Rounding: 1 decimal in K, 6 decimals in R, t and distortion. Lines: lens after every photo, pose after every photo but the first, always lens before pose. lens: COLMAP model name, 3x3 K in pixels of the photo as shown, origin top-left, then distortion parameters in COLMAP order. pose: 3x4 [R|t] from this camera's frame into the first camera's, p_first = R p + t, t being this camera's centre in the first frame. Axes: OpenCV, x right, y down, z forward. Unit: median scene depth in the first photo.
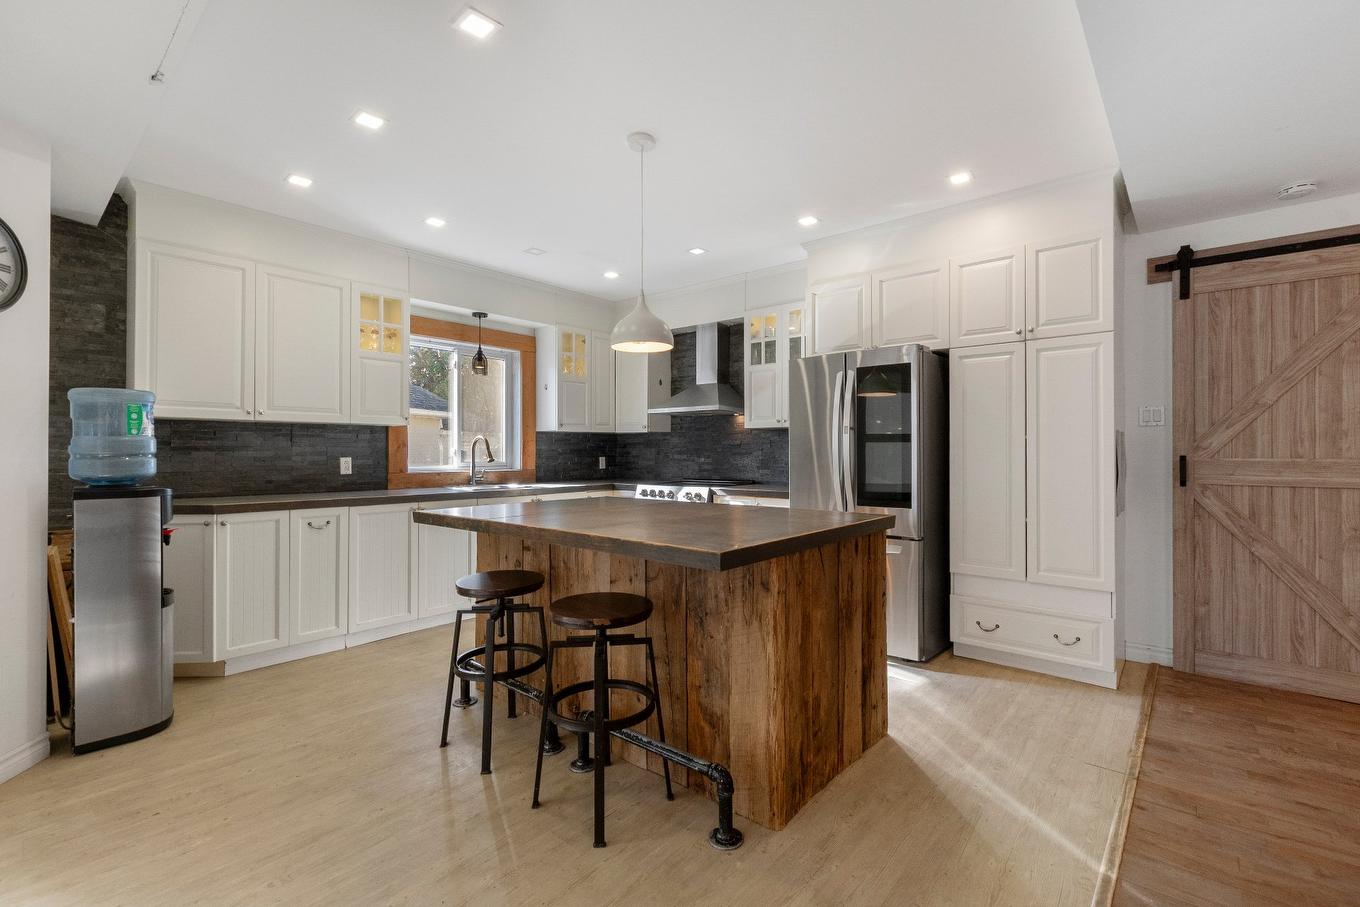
lens RADIAL K [[594.0, 0, 680.0], [0, 594.0, 453.5], [0, 0, 1]] dist [0.001527, 0.000282]
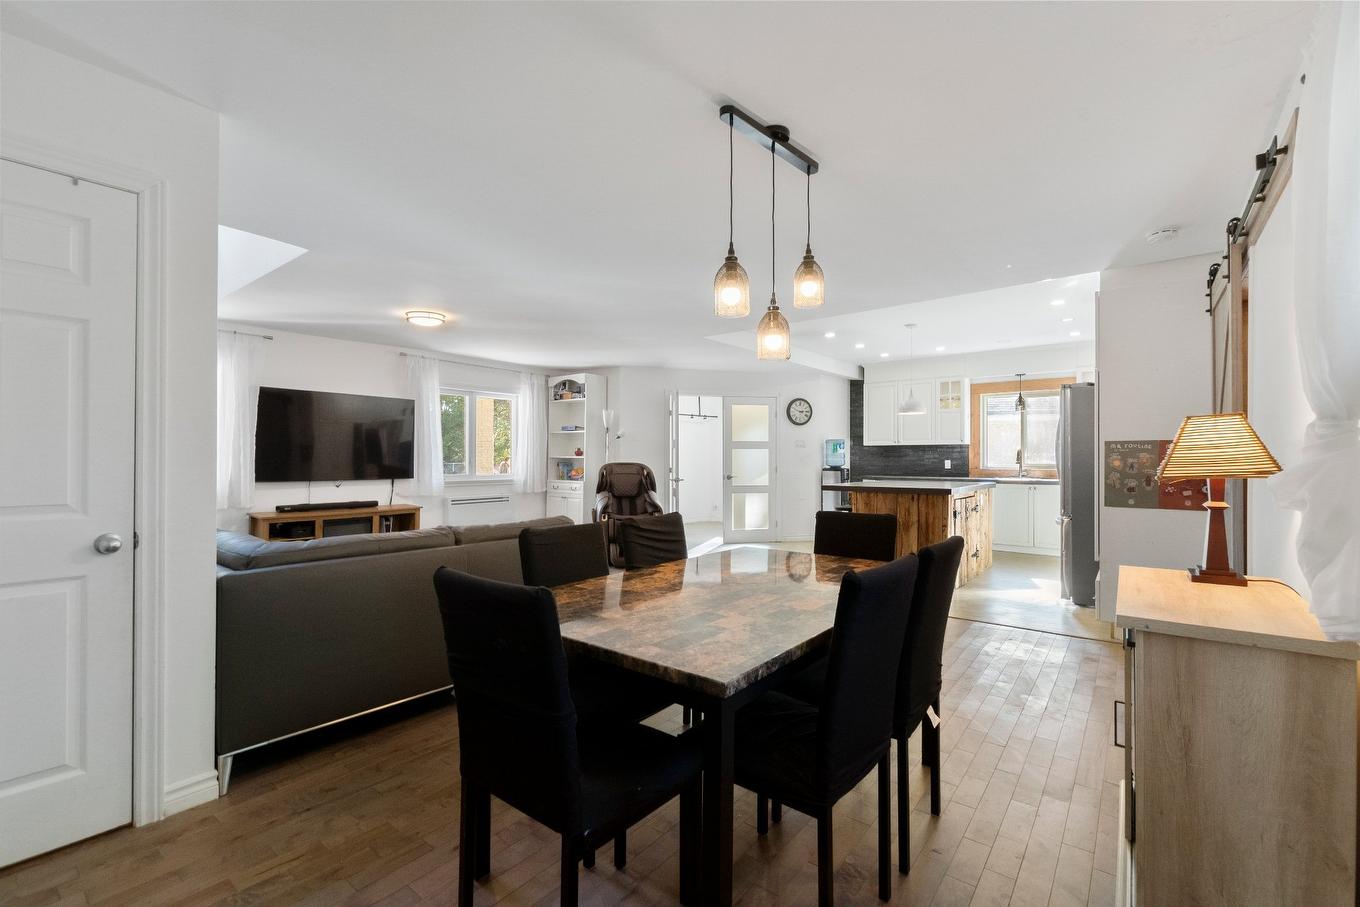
lens RADIAL K [[594.0, 0, 680.0], [0, 594.0, 453.5], [0, 0, 1]] dist [0.001527, 0.000282]
pose [[0.041946, -0.005497, -0.999105, 1.335784], [-0.003056, 0.999979, -0.005630, -0.002675], [0.999115, 0.003289, 0.041929, -0.009088]]
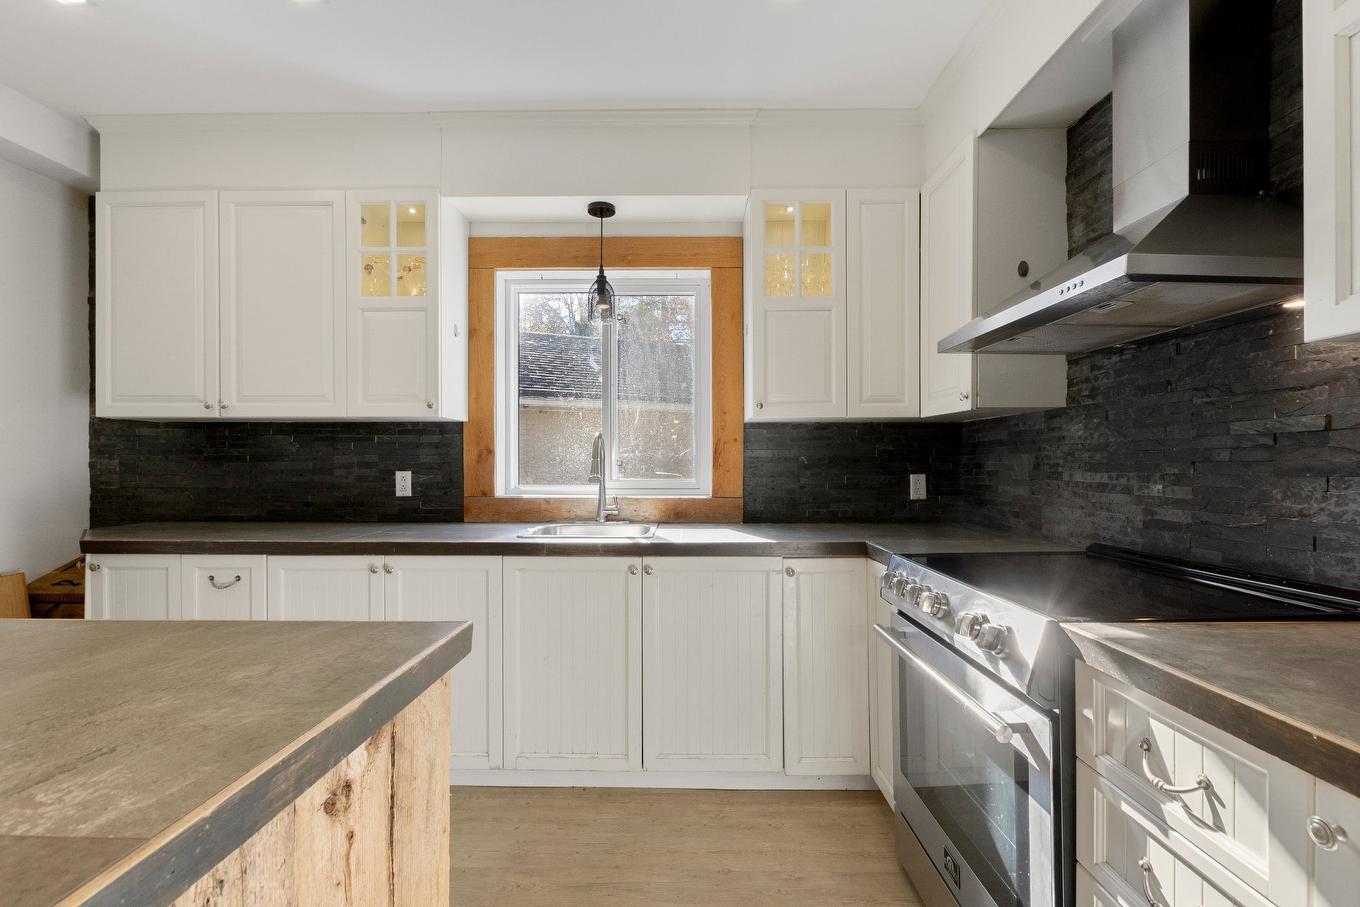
lens RADIAL K [[597.1, 0, 680.4], [0, 597.1, 466.0], [0, 0, 1]] dist [0.000917, 0.000316]
pose [[0.646574, 0.003589, -0.762843, 0.131971], [-0.002460, 0.999994, 0.002620, -0.001509], [0.762848, 0.000182, 0.646578, 0.742870]]
